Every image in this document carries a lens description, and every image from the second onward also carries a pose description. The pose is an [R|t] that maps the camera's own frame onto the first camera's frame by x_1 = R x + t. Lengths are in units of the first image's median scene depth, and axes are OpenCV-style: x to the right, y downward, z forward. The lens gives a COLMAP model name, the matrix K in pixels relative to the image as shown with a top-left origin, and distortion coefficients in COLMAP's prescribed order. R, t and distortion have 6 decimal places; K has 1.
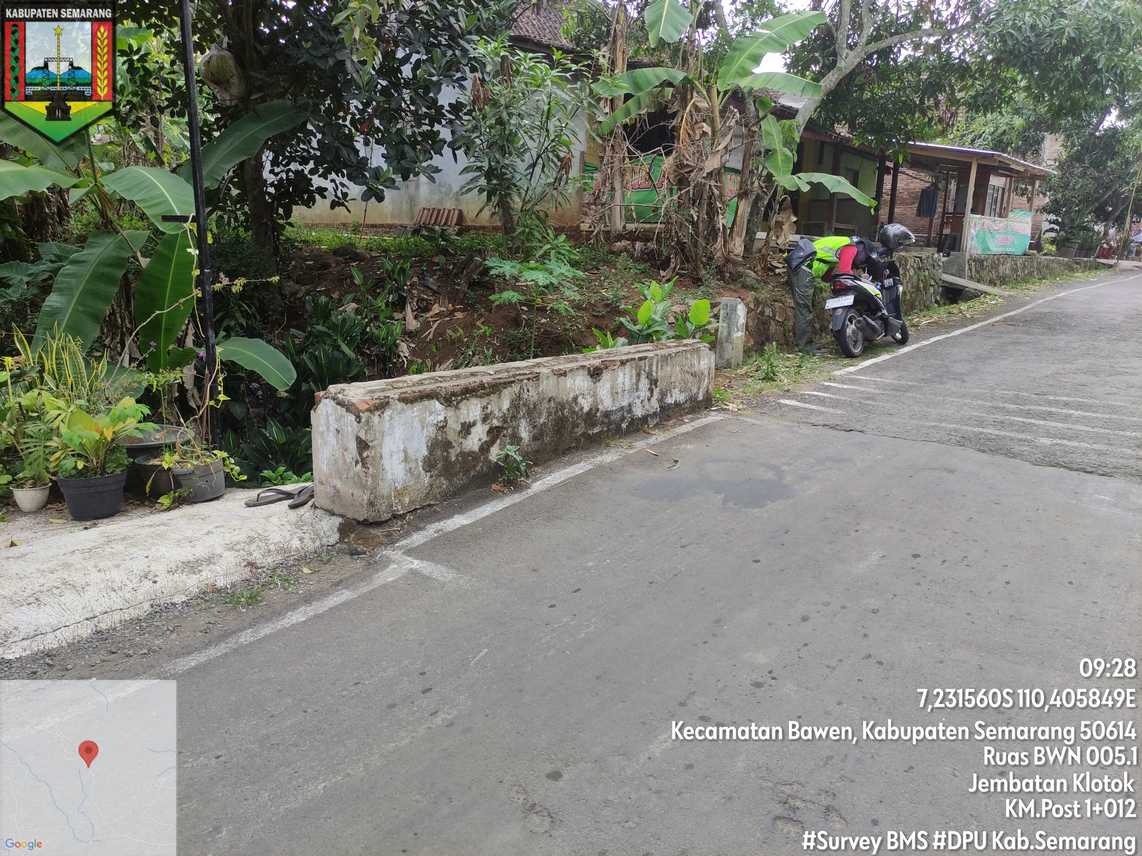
lens RADIAL K [[842.1, 0, 568.2], [0, 842.1, 425.8], [0, 0, 1]] dist [0.056700, -0.053646]
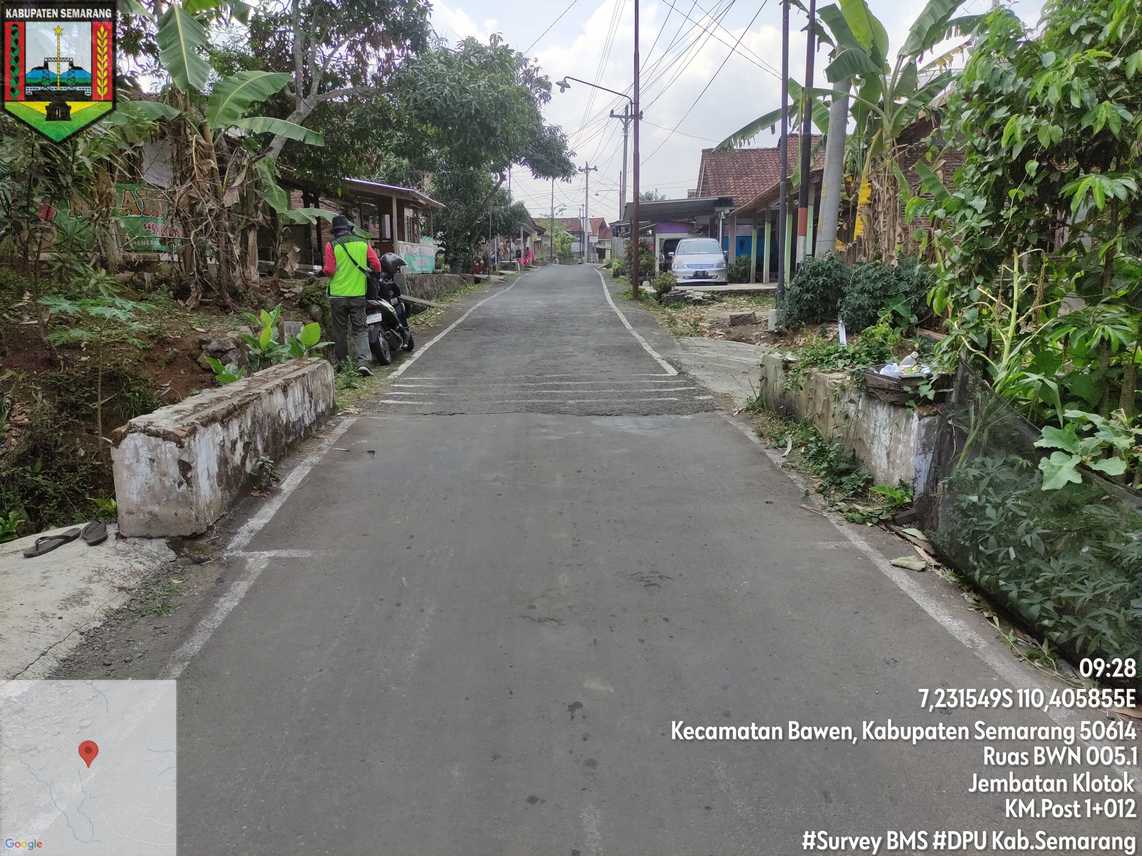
lens RADIAL K [[842.1, 0, 569.8], [0, 842.1, 425.3], [0, 0, 1]] dist [0.056700, -0.053646]
pose [[0.766946, -0.146738, 0.624709, -0.364930], [0.161029, 0.986364, 0.033994, 0.007732], [-0.621179, 0.074525, 0.780117, -0.136477]]
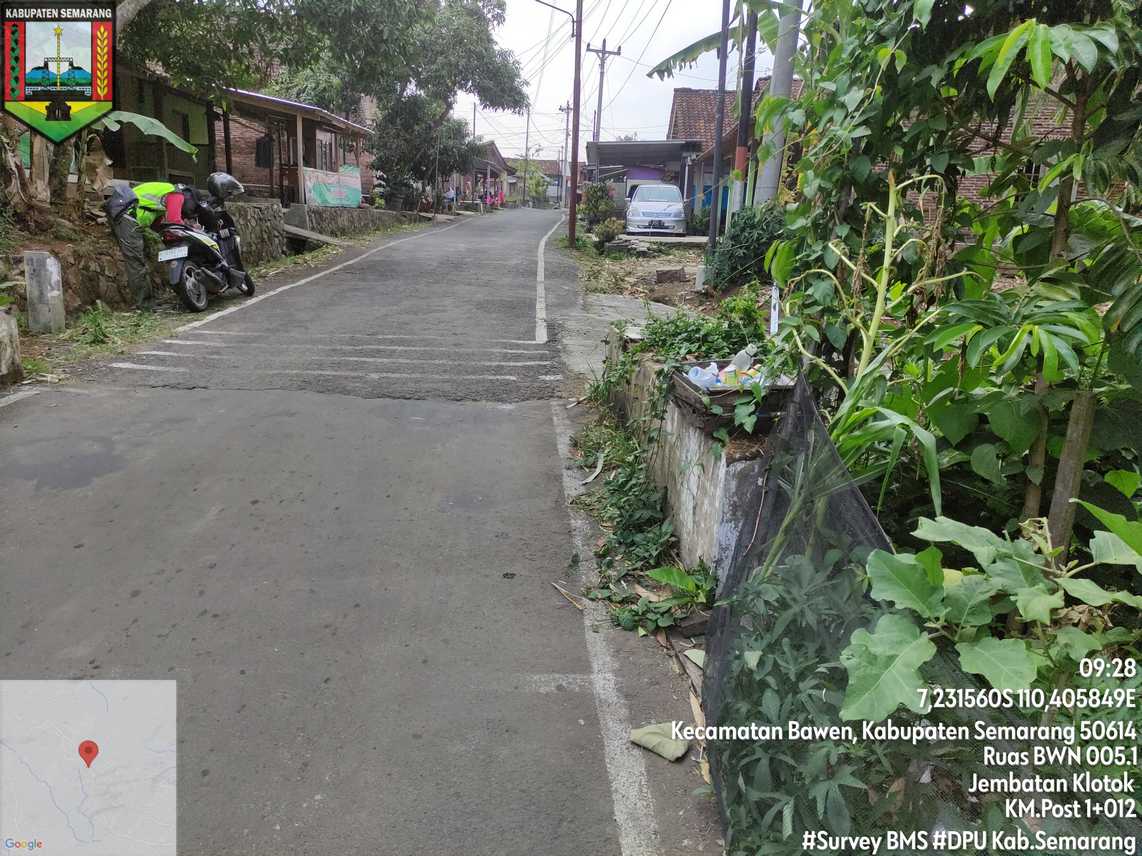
lens RADIAL K [[842.1, 0, 570.9], [0, 842.1, 425.5], [0, 0, 1]] dist [0.056700, -0.053646]
pose [[0.757840, -0.153214, 0.634195, 0.041468], [0.118356, 0.988192, 0.097304, 0.004863], [-0.641615, 0.001320, 0.767026, -0.018120]]
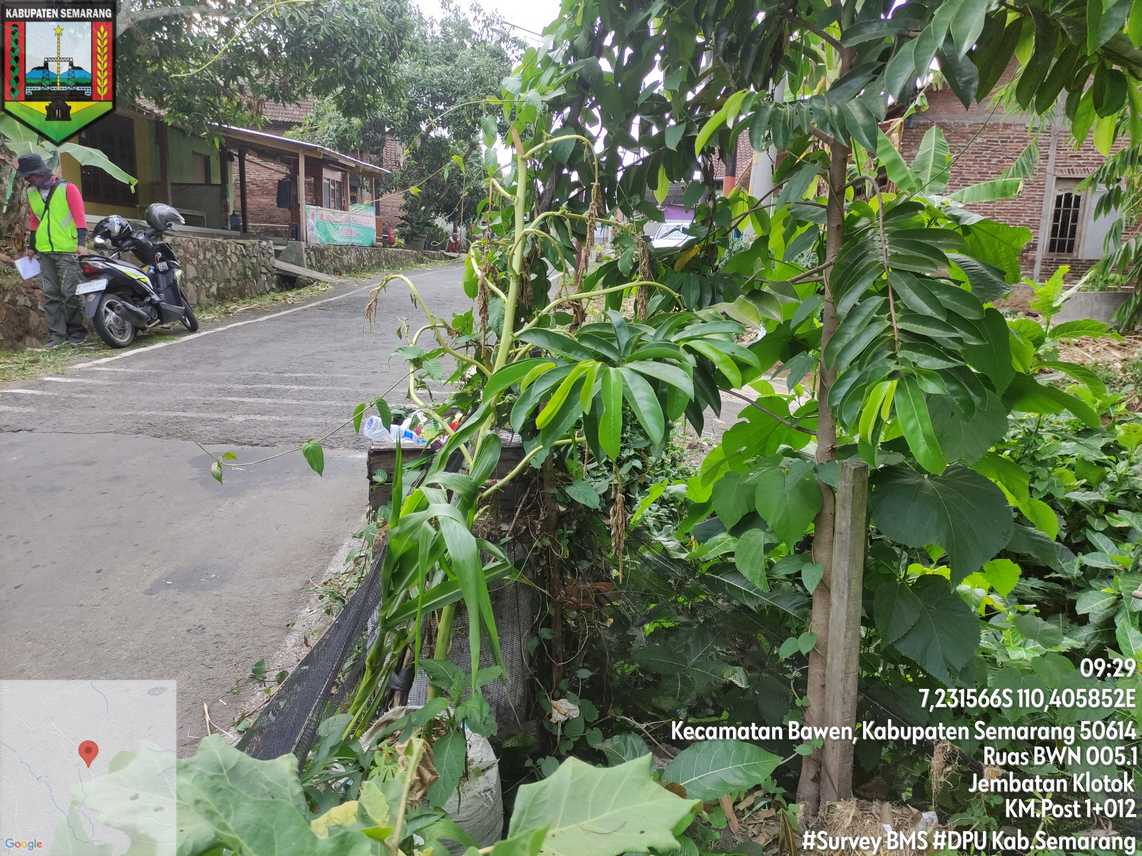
lens RADIAL K [[842.1, 0, 571.0], [0, 842.1, 431.2], [0, 0, 1]] dist [0.056700, -0.053646]
pose [[0.797331, -0.119115, 0.591672, 0.281122], [0.111308, 0.992536, 0.049819, 0.026695], [-0.593190, 0.026136, 0.804638, -0.032199]]
